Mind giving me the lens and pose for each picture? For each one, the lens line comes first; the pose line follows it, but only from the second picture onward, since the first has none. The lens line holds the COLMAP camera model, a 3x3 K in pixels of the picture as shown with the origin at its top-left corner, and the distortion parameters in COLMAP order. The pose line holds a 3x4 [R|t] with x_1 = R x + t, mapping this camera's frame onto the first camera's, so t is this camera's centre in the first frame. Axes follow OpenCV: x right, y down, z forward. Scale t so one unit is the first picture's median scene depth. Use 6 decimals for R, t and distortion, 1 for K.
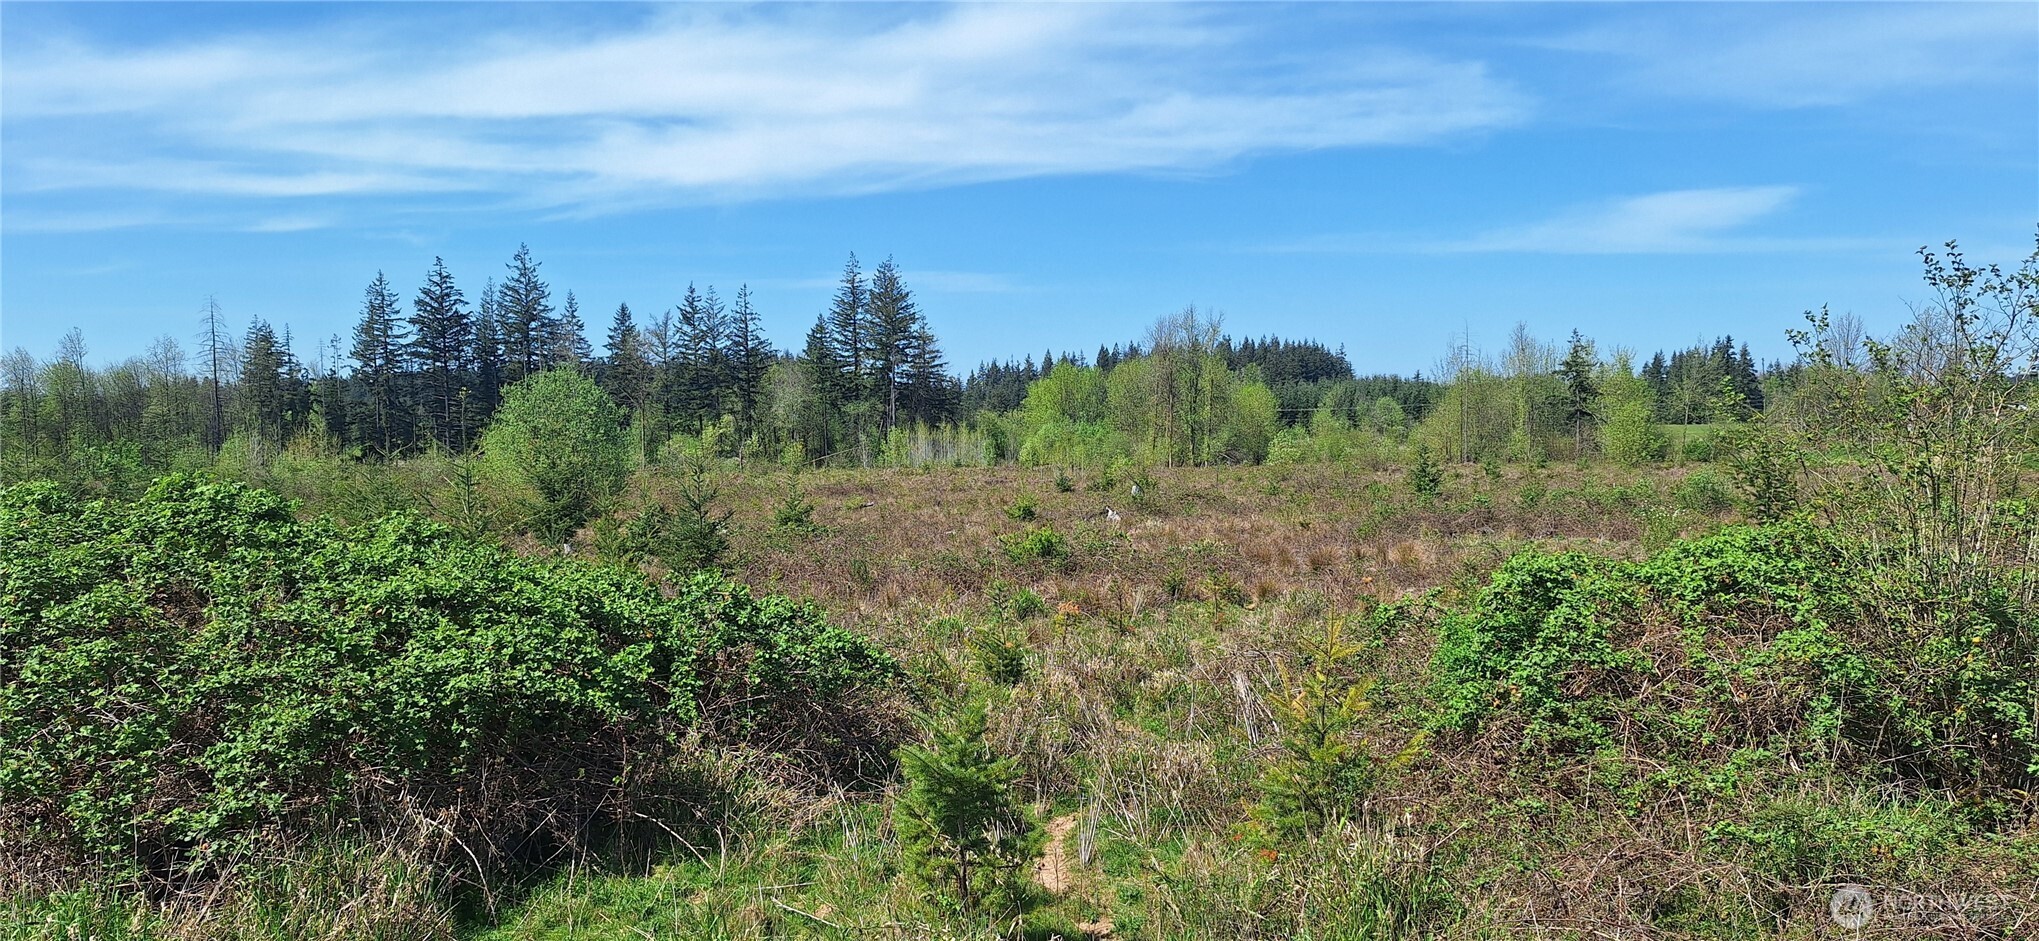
lens RADIAL K [[1395.1, 0, 1009.4], [0, 1395.1, 506.2], [0, 0, 1]] dist [0.102876, -0.123846]
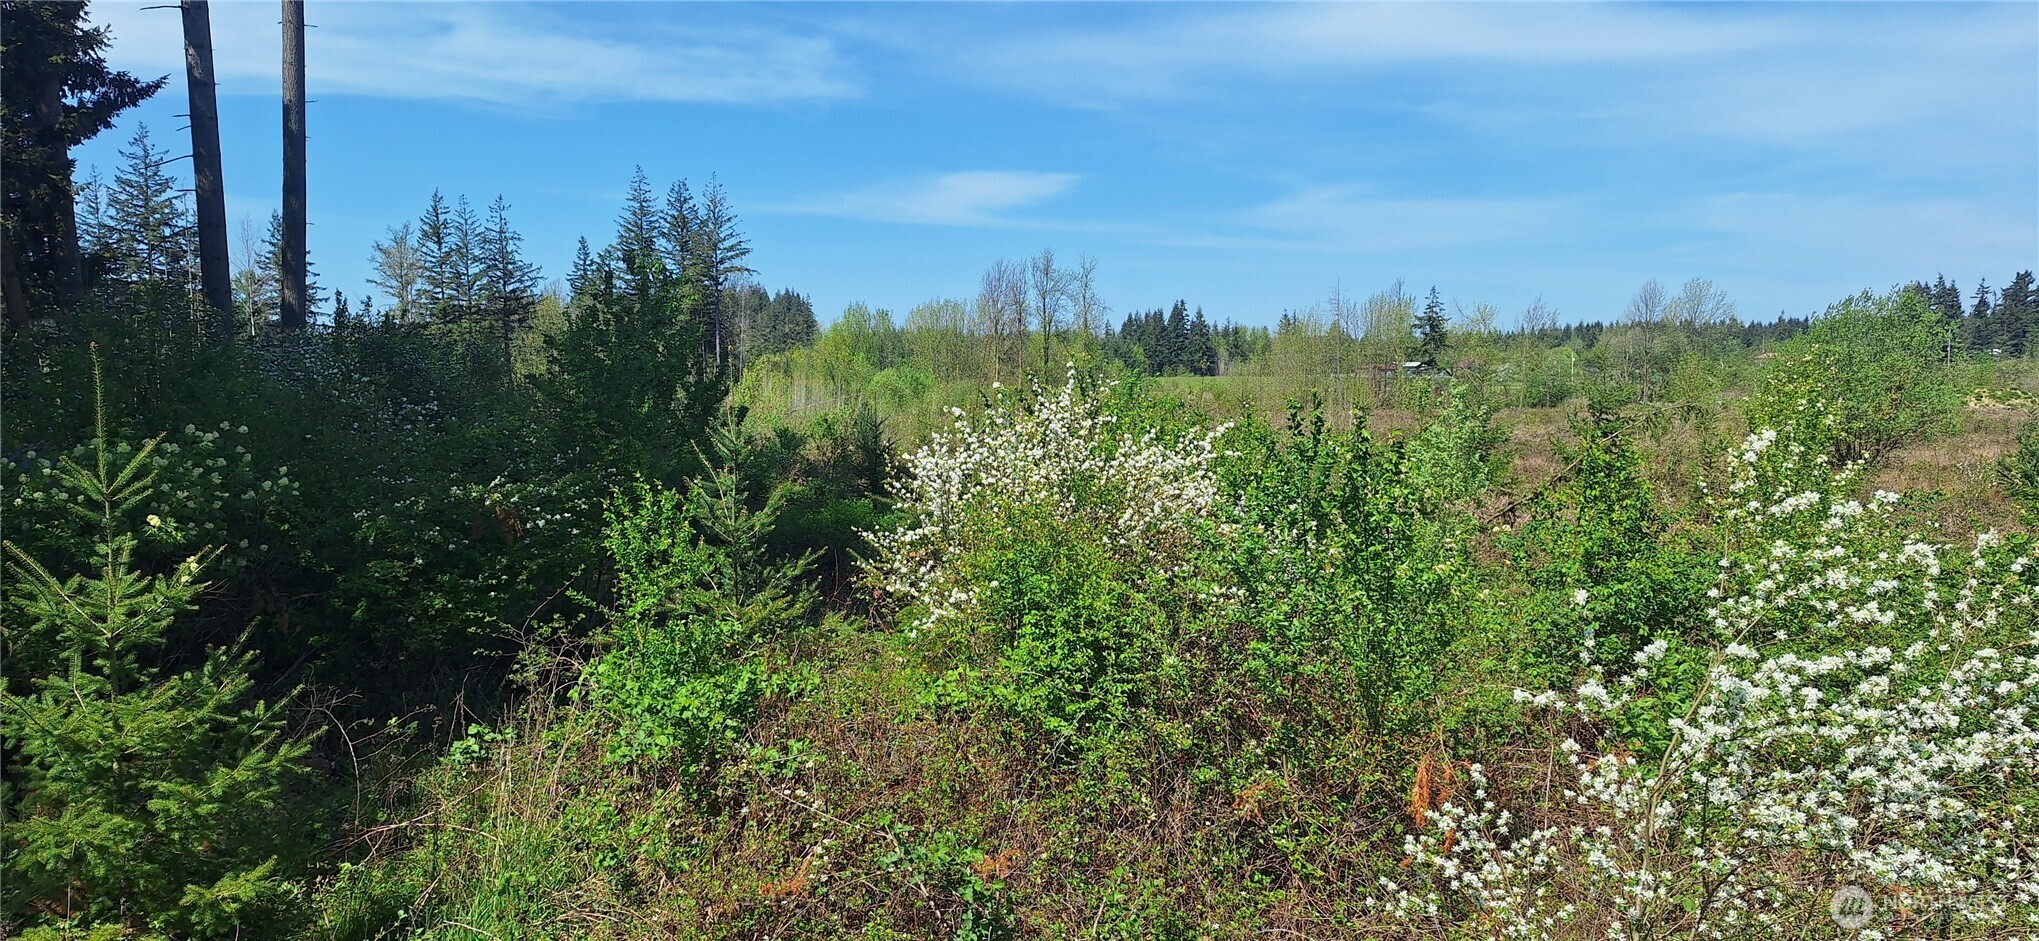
lens RADIAL K [[1395.1, 0, 994.2], [0, 1395.1, 462.5], [0, 0, 1]] dist [0.102876, -0.123846]
pose [[0.887980, -0.024713, 0.459218, -0.202261], [0.024312, 0.999681, 0.006787, -0.002575], [-0.459239, 0.005138, 0.888298, 0.098217]]
